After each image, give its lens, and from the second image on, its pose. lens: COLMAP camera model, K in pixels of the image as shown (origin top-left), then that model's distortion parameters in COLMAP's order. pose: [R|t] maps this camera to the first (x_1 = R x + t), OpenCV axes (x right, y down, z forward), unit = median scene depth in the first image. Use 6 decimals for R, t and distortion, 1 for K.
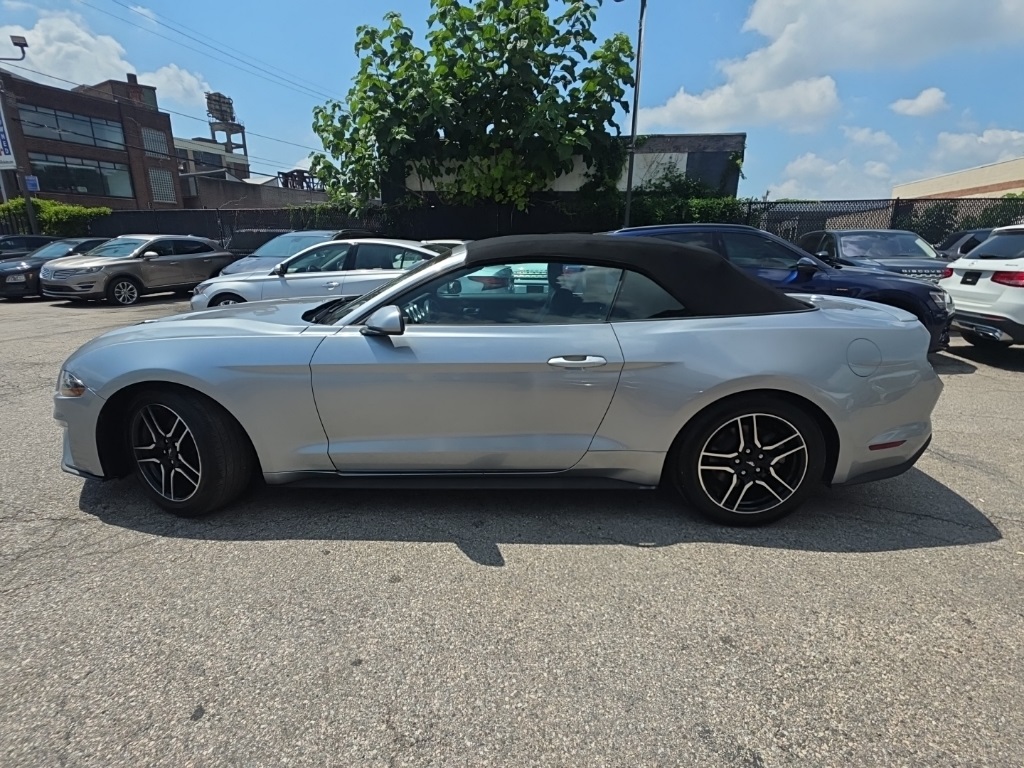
lens RADIAL K [[489.1, 0, 507.7], [0, 489.1, 386.2], [0, 0, 1]] dist [0.007605, -0.004565]
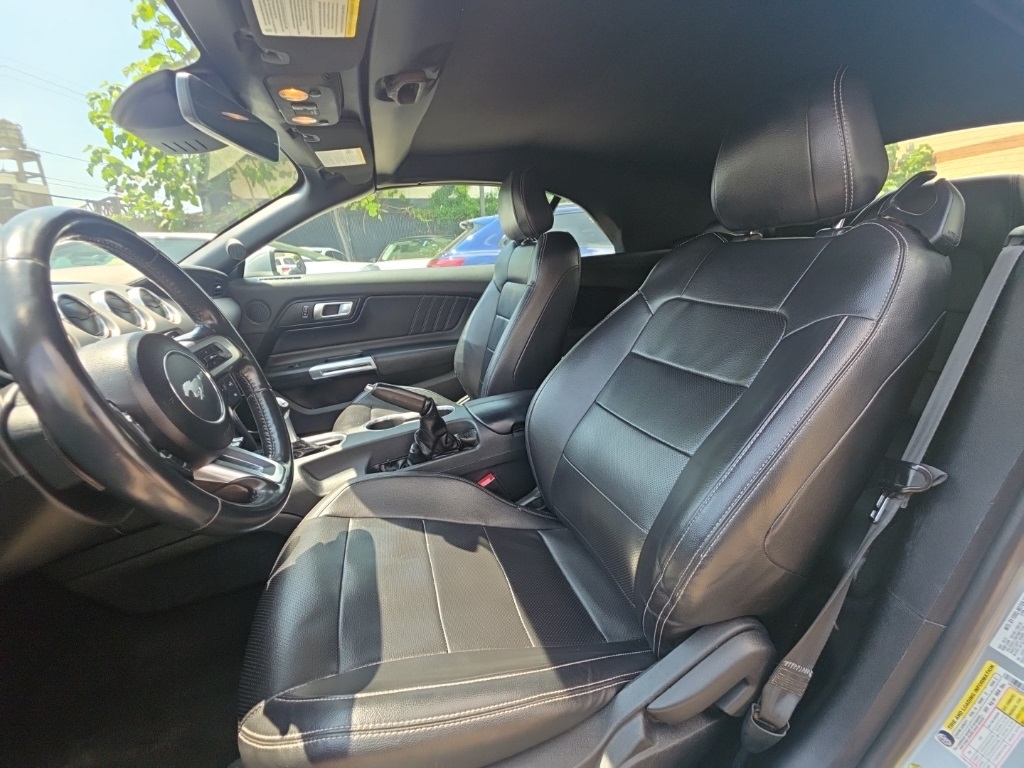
lens RADIAL K [[408.9, 0, 507.7], [0, 408.9, 381.6], [0, 0, 1]] dist [0.010464, -0.008249]
pose [[0.942154, -0.130242, 0.308841, -0.015112], [0.132299, 0.991106, 0.014368, -0.021256], [-0.307965, 0.027323, 0.951005, 0.180878]]
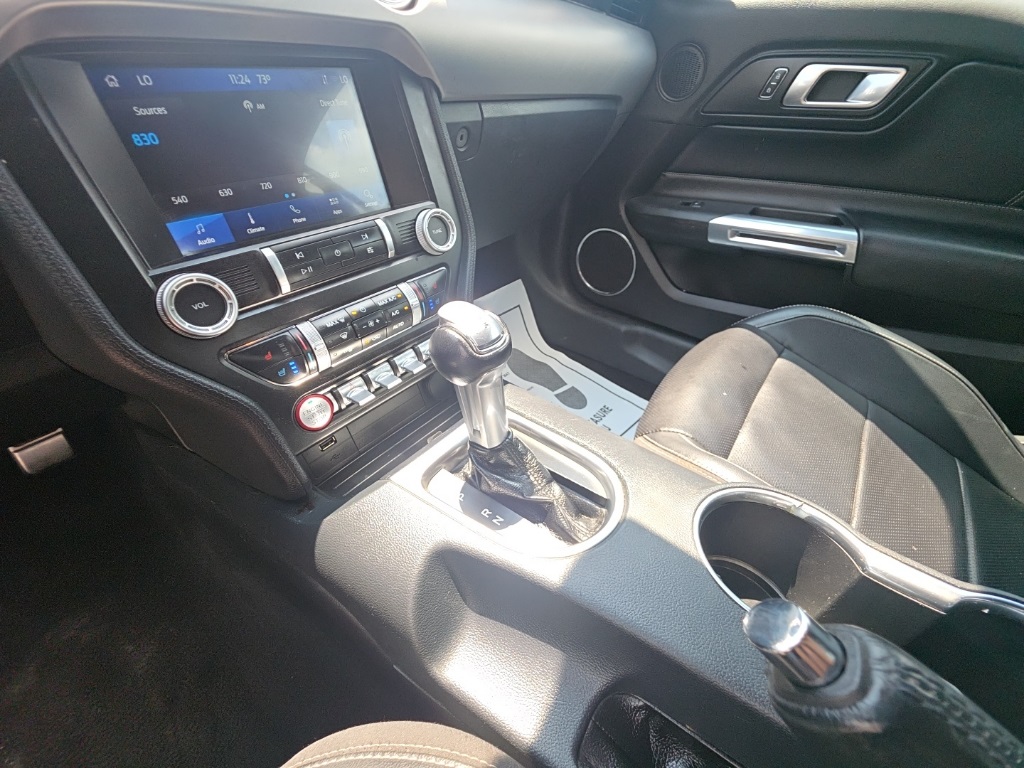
lens RADIAL K [[408.9, 0, 507.5], [0, 408.9, 385.4], [0, 0, 1]] dist [0.010464, -0.008249]
pose [[0.793355, 0.389819, -0.467578, -0.018486], [-0.191819, 0.889034, 0.415722, -0.028778], [0.577749, -0.240125, 0.780094, 0.245323]]
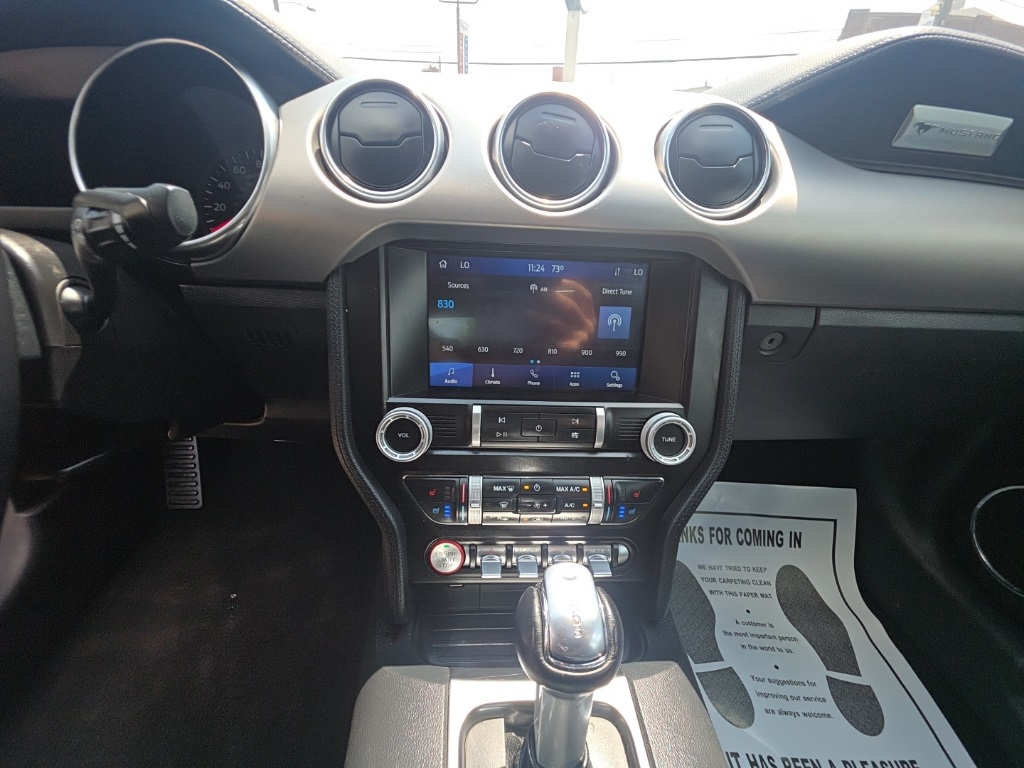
lens RADIAL K [[408.9, 0, 508.0], [0, 408.9, 387.3], [0, 0, 1]] dist [0.010464, -0.008249]
pose [[0.060380, 0.464985, -0.883257, -0.021349], [-0.320158, 0.847142, 0.424086, -0.036179], [0.945438, 0.257176, 0.200019, 0.254308]]
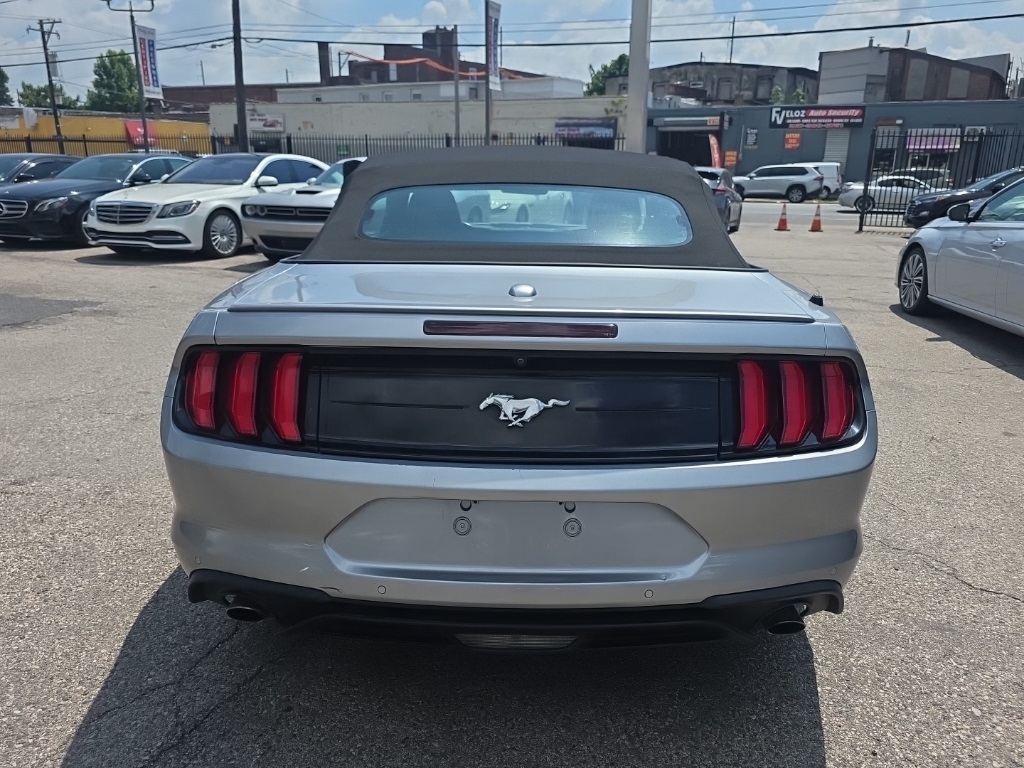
lens RADIAL K [[763.5, 0, 529.0], [0, 763.5, 401.6], [0, 0, 1]] dist [0.044766, -0.046126]
pose [[0.016520, 0.282706, -0.959064, 0.307957], [-0.291301, 0.918946, 0.265862, -0.065553], [0.956489, 0.274984, 0.097533, 0.245529]]
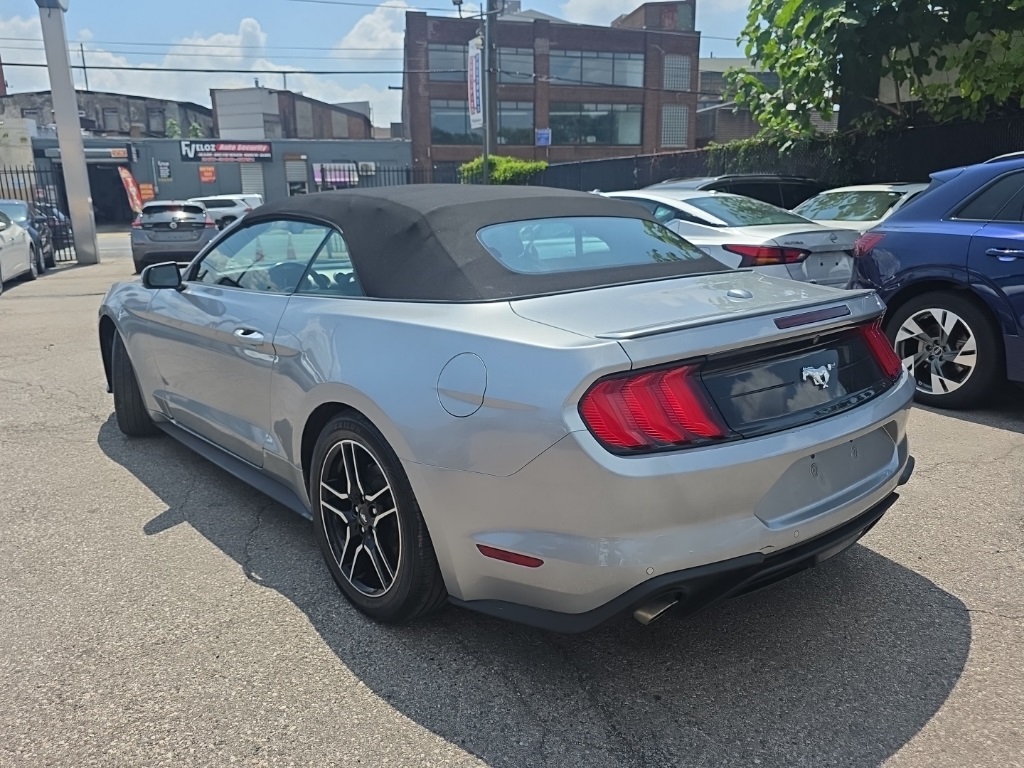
lens RADIAL K [[763.5, 0, 510.1], [0, 763.5, 385.6], [0, 0, 1]] dist [0.044766, -0.046126]
pose [[0.670327, 0.156497, -0.725376, 0.263580], [-0.185829, 0.981764, 0.040085, -0.019179], [0.718422, 0.107926, 0.687184, 0.077844]]
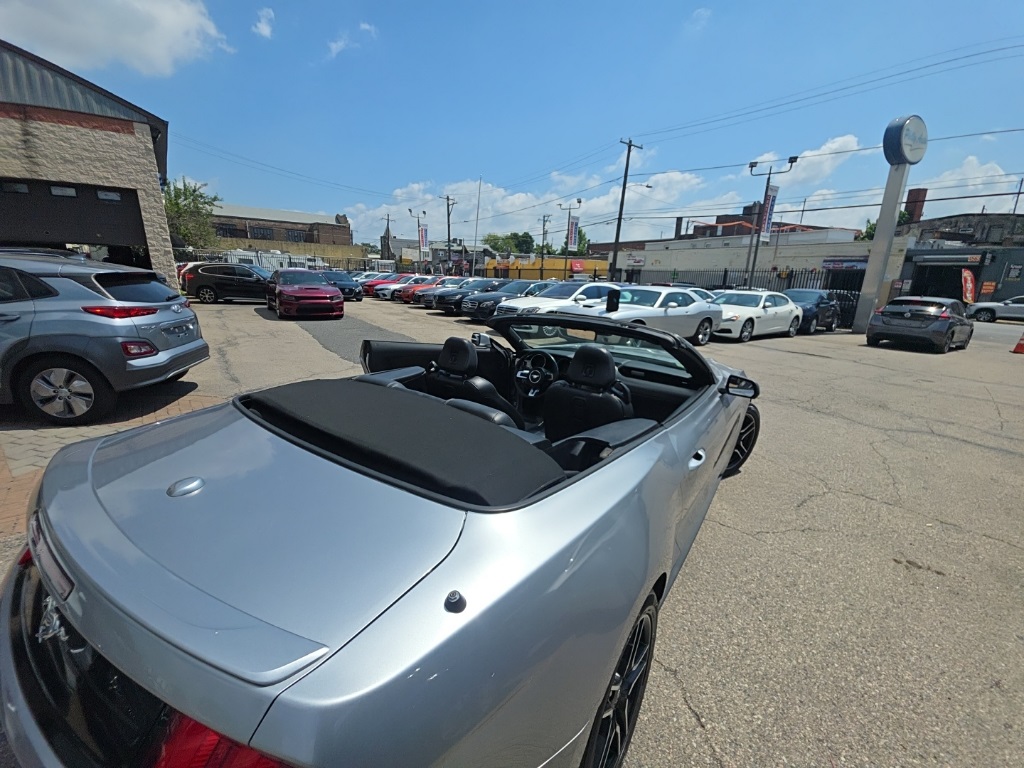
lens RADIAL K [[408.9, 0, 509.7], [0, 408.9, 387.1], [0, 0, 1]] dist [0.010464, -0.008249]
pose [[-0.568347, 0.188089, -0.801002, 0.183643], [-0.267649, 0.878310, 0.396151, -0.115749], [0.778040, 0.439539, -0.448842, 0.334132]]
